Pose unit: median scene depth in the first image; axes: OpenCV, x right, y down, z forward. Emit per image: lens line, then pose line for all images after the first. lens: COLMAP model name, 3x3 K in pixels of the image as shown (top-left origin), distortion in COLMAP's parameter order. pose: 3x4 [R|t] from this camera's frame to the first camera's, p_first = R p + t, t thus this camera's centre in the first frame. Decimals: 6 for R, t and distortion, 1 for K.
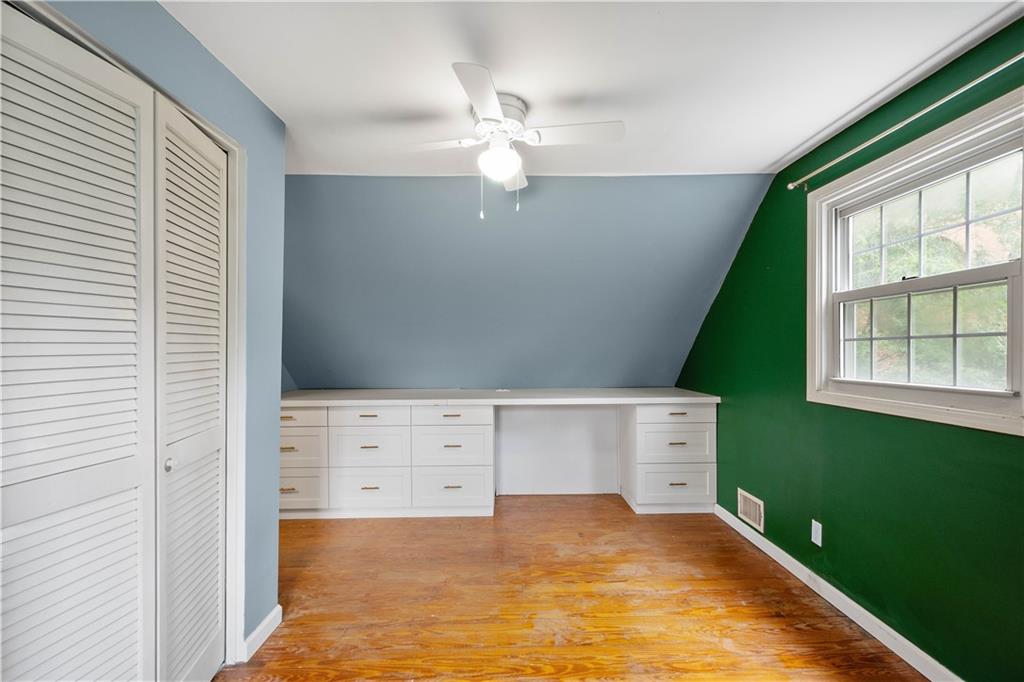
lens RADIAL K [[443.3, 0, 518.1], [0, 443.3, 354.9], [0, 0, 1]] dist [0.002184, -0.000229]
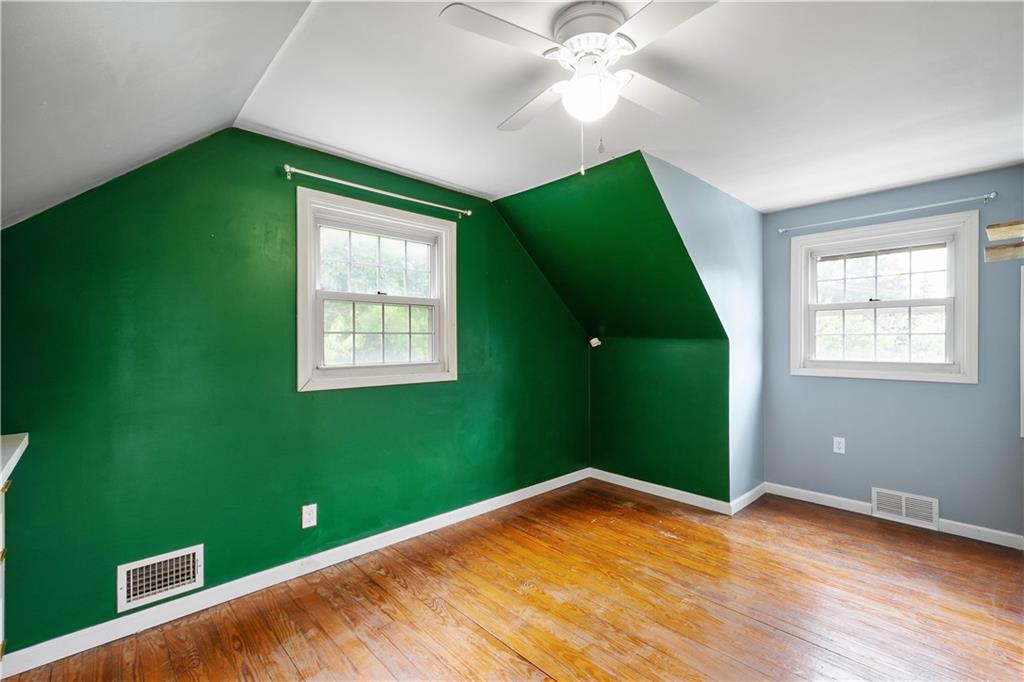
lens RADIAL K [[453.6, 0, 511.8], [0, 453.6, 340.6], [0, 0, 1]] dist [0.011205, -0.000235]
pose [[-0.660830, 0.009208, 0.750479, -0.455456], [0.012312, 0.999923, -0.001428, -0.004070], [-0.750434, 0.008296, -0.660893, 1.363045]]
